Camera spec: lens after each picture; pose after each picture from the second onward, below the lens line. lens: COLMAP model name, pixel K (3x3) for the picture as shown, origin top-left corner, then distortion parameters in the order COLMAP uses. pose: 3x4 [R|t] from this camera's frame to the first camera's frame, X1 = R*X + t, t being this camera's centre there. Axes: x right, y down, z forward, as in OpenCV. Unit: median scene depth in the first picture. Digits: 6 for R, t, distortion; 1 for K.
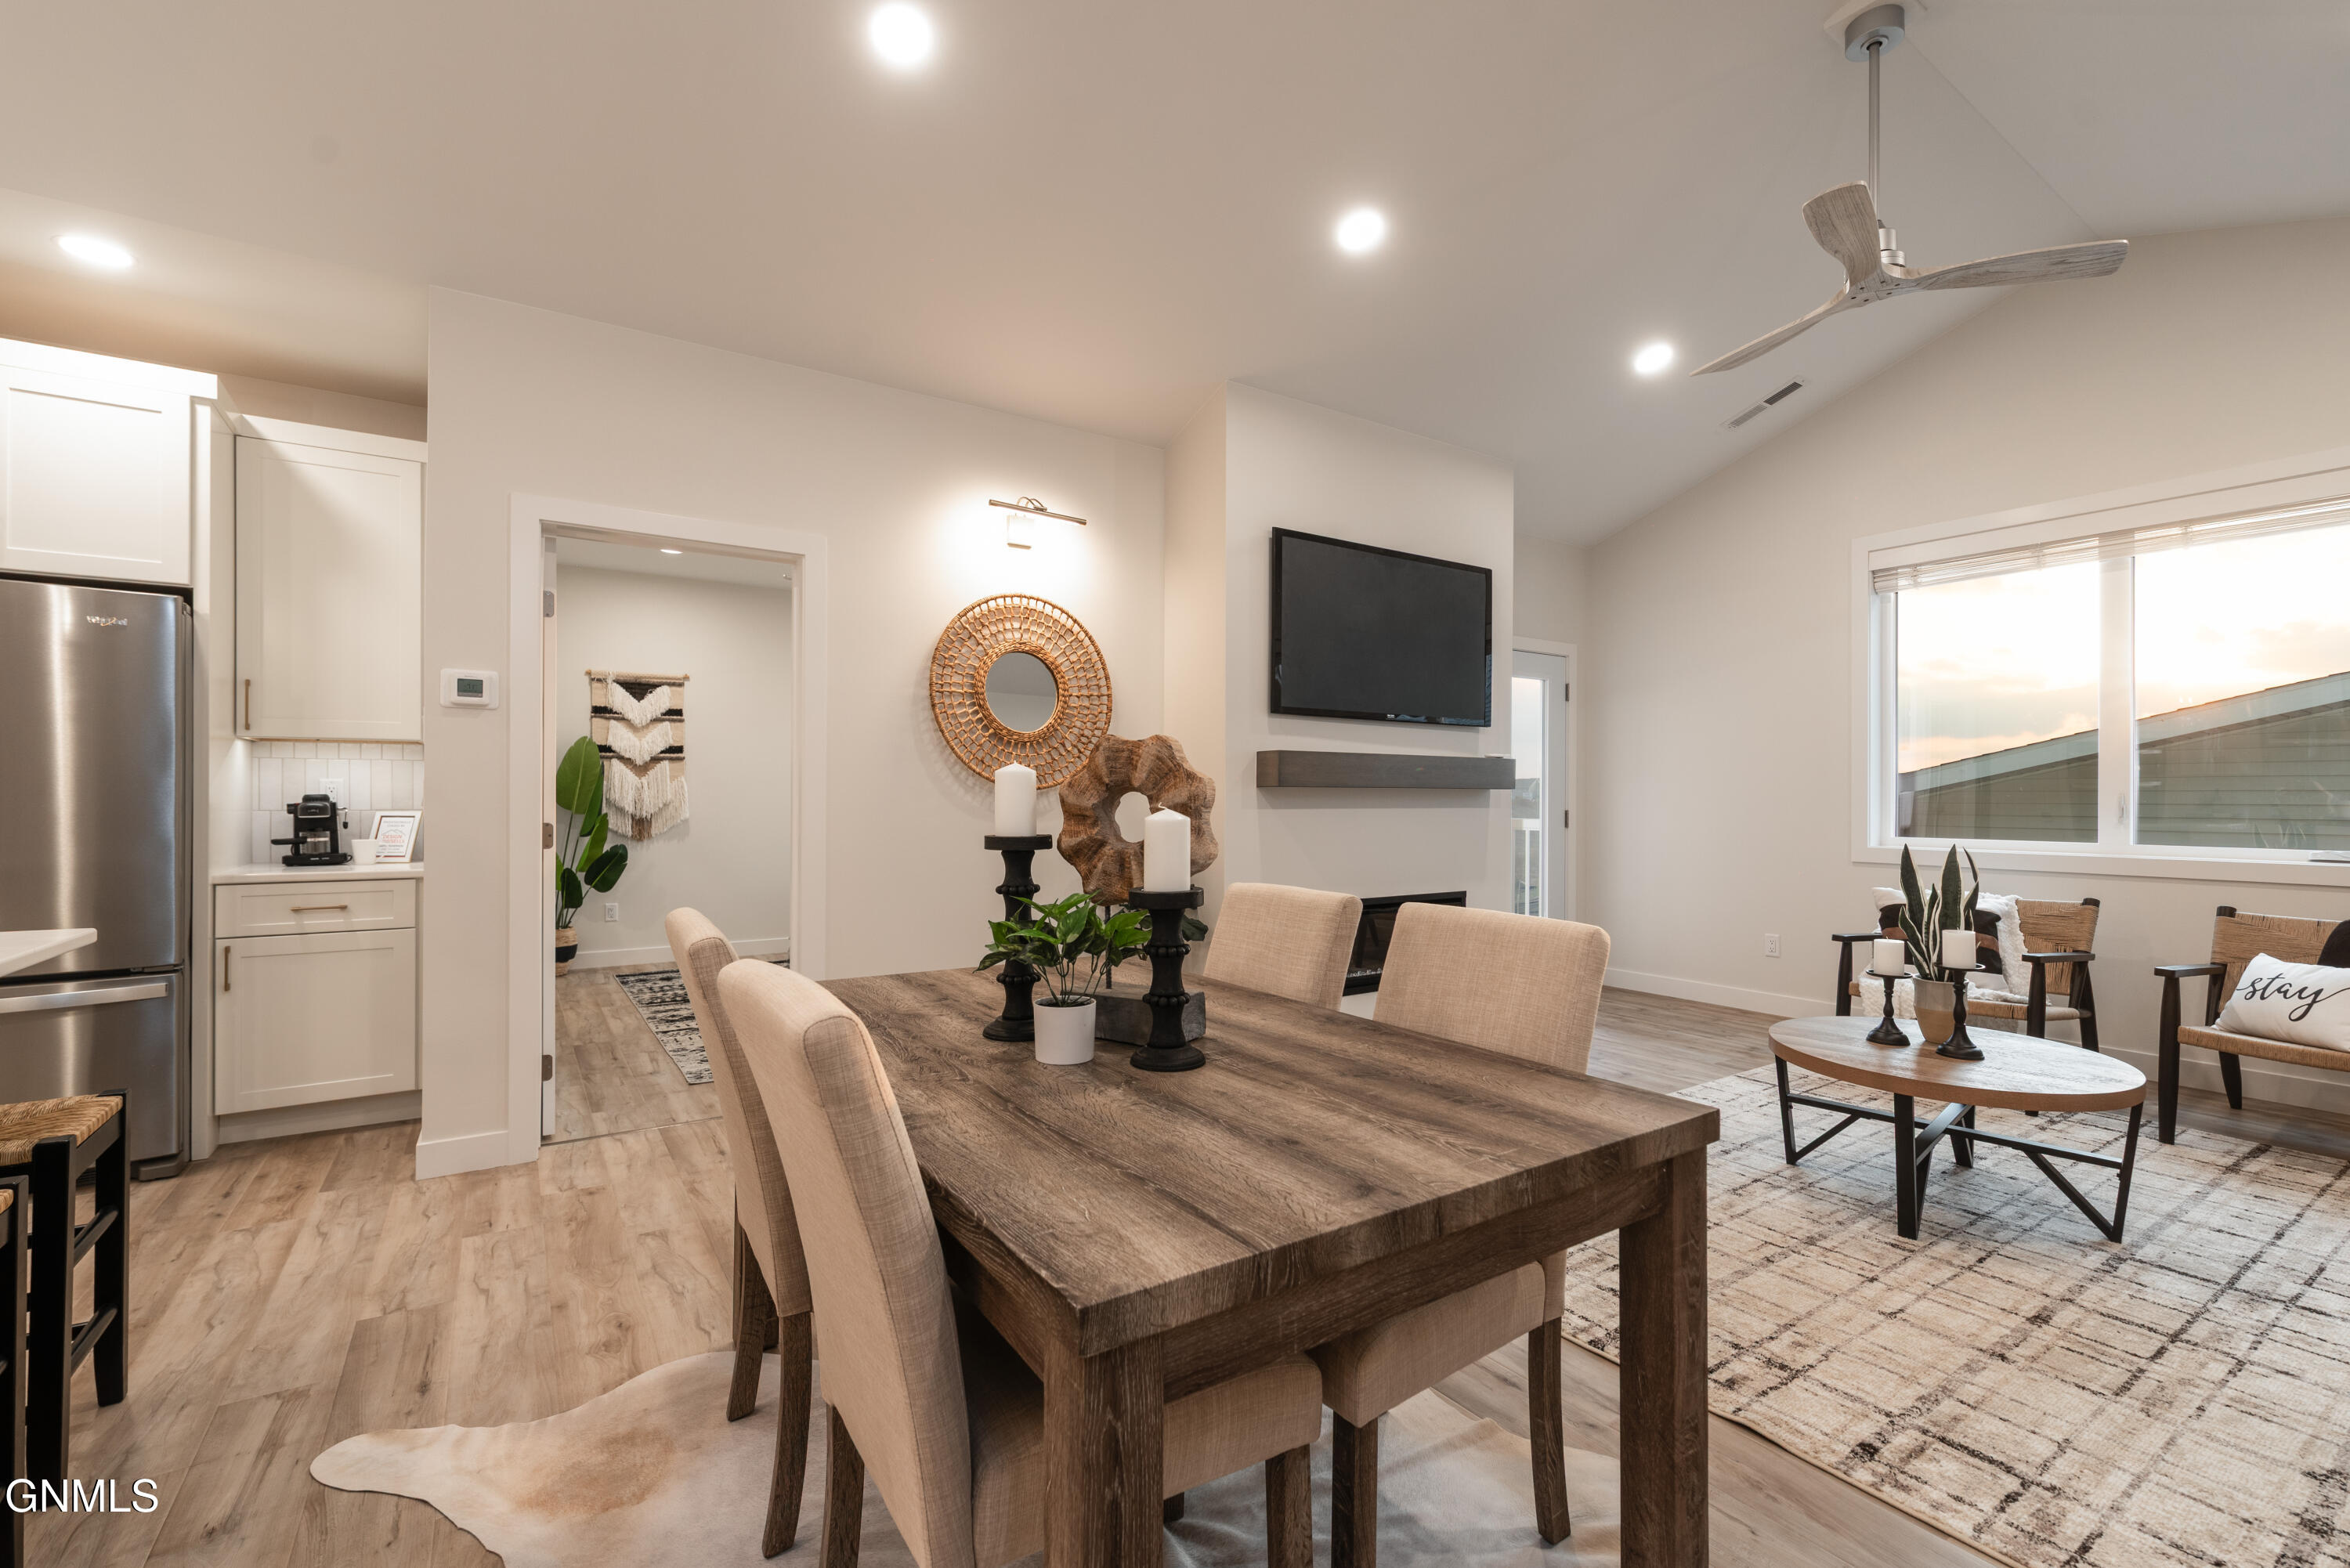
lens RADIAL K [[1011.1, 0, 1179.8], [0, 1011.1, 794.1], [0, 0, 1]] dist [0.000263, 0.000013]
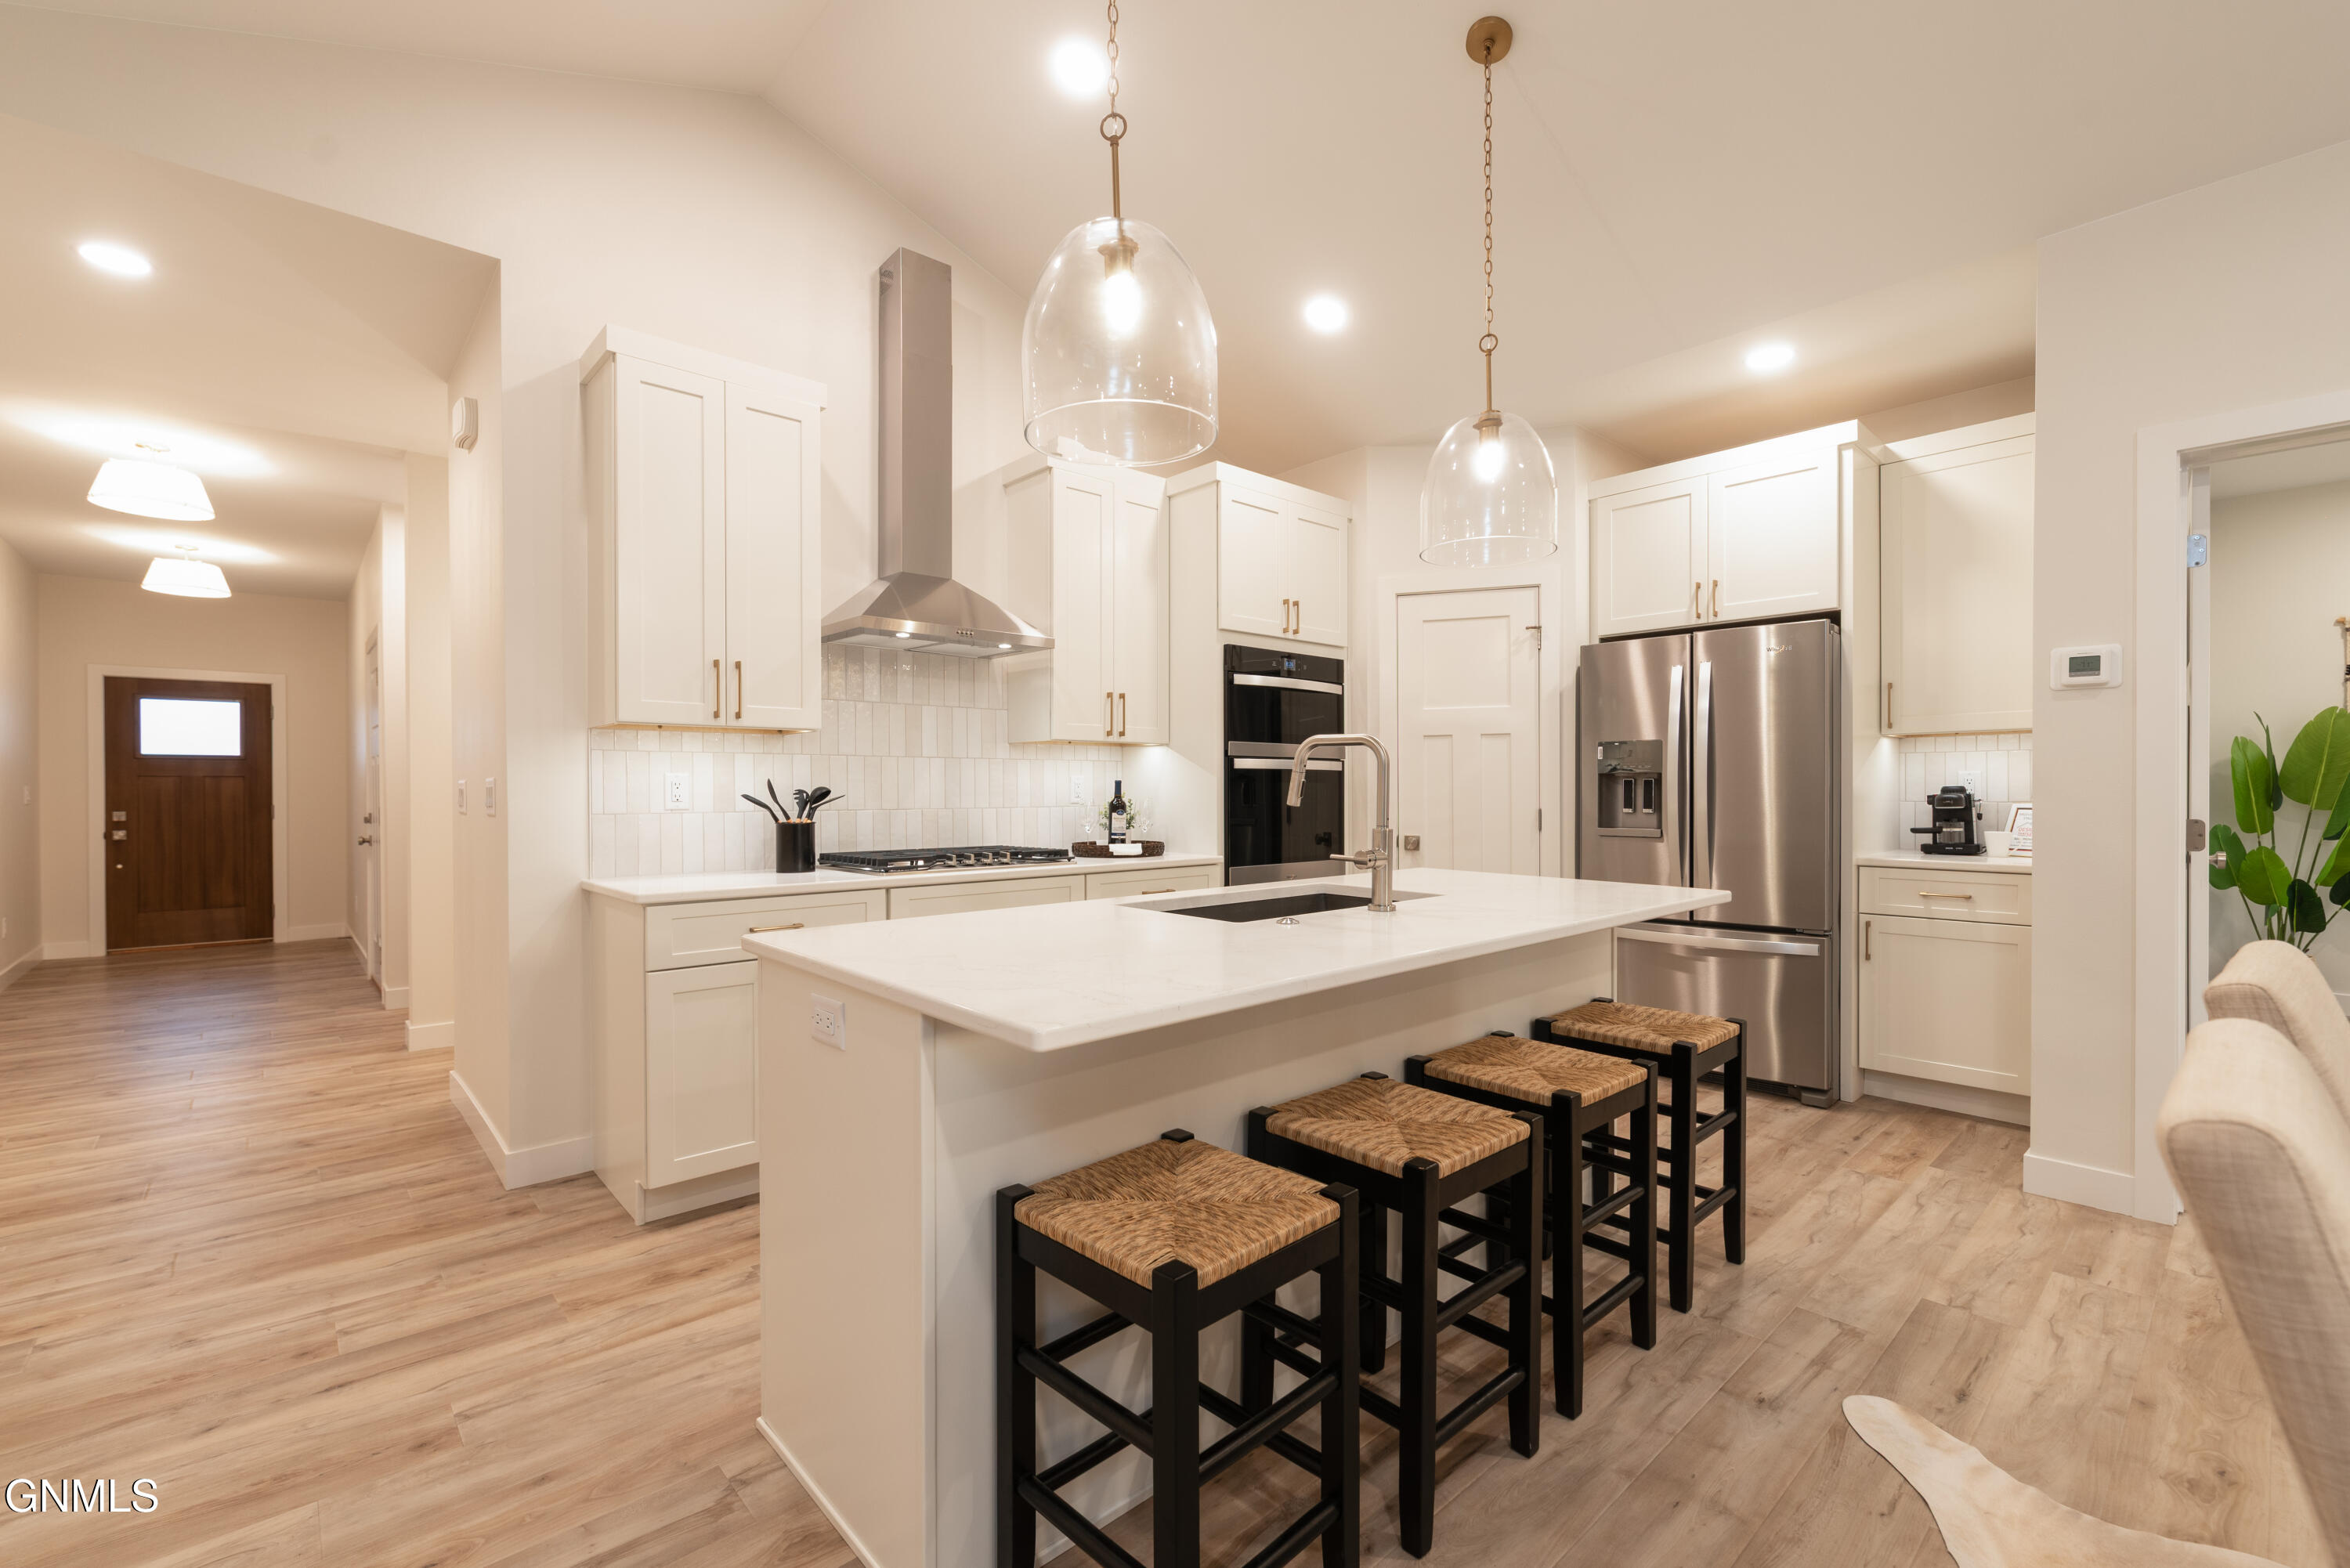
lens RADIAL K [[1011.1, 0, 1179.8], [0, 1011.1, 794.1], [0, 0, 1]] dist [0.000263, 0.000013]
pose [[0.143736, 0.001825, -0.989614, 0.066073], [0.006081, 0.999978, 0.002727, 0.000872], [0.989597, -0.006409, 0.143722, 0.075125]]
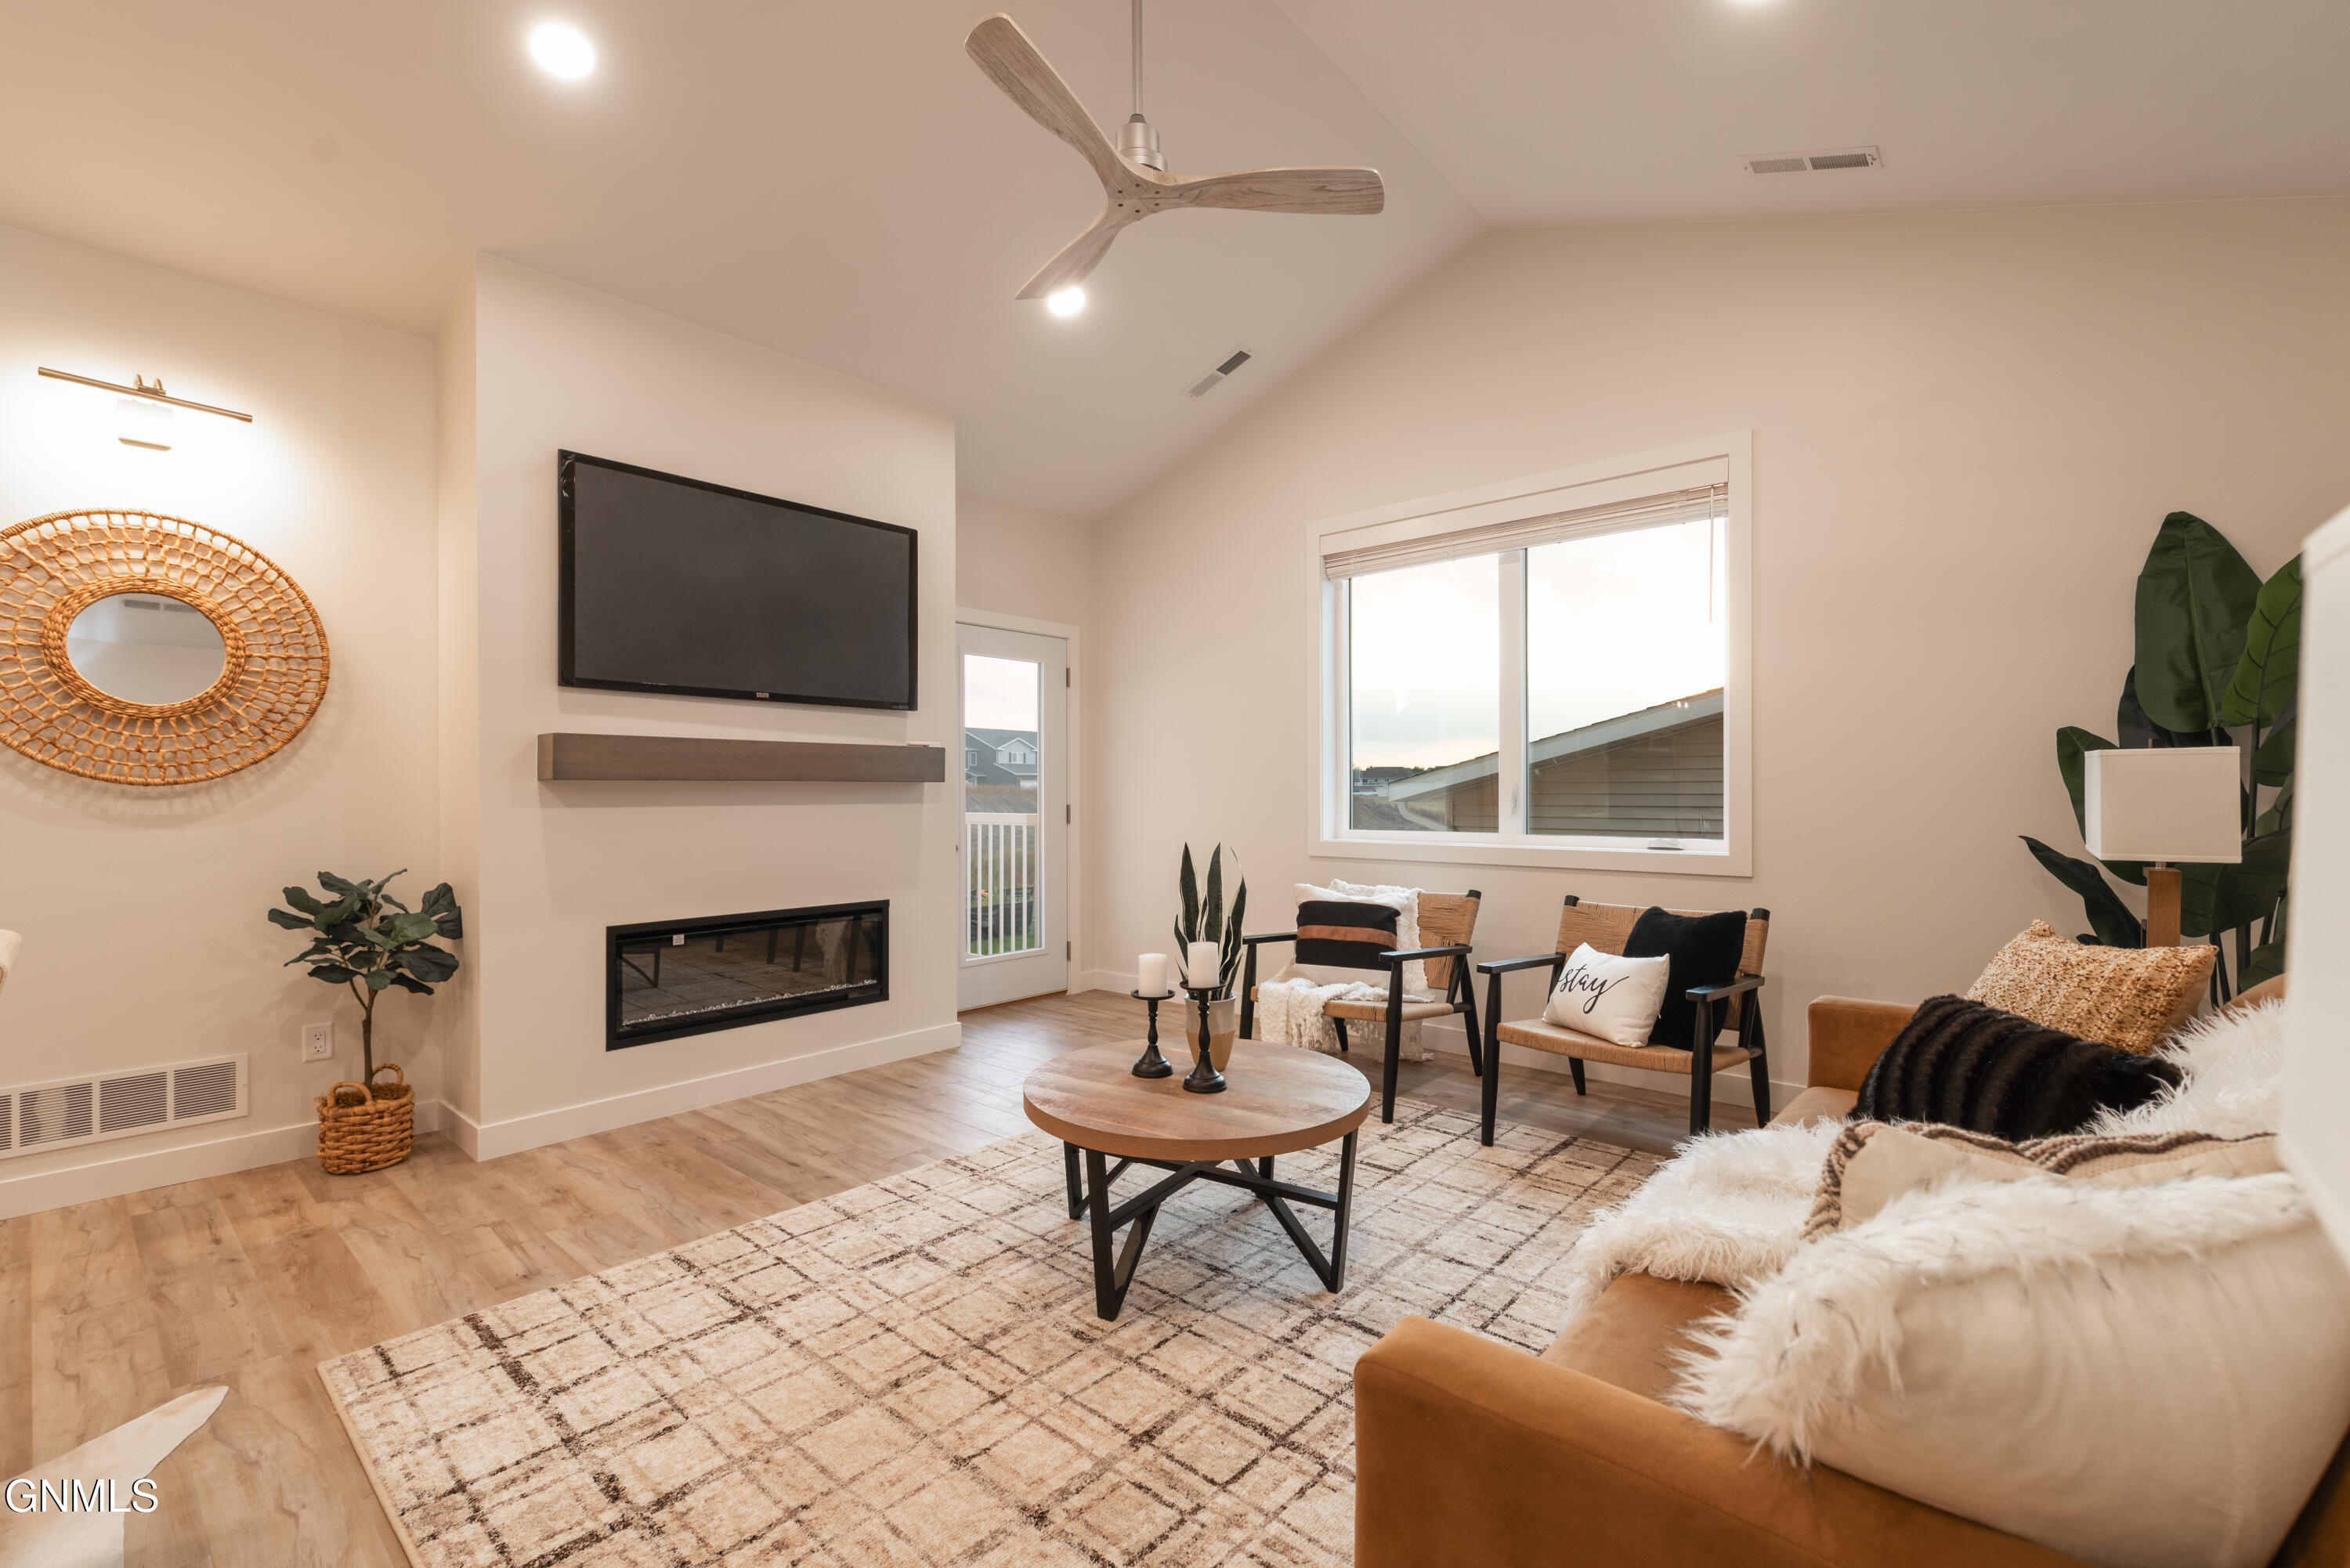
lens RADIAL K [[1011.1, 0, 1179.8], [0, 1011.1, 794.1], [0, 0, 1]] dist [0.000263, 0.000013]
pose [[0.965825, -0.006708, 0.259107, 0.465839], [0.005552, 0.999971, 0.005194, 0.003413], [-0.259135, -0.003578, 0.965835, 0.151826]]
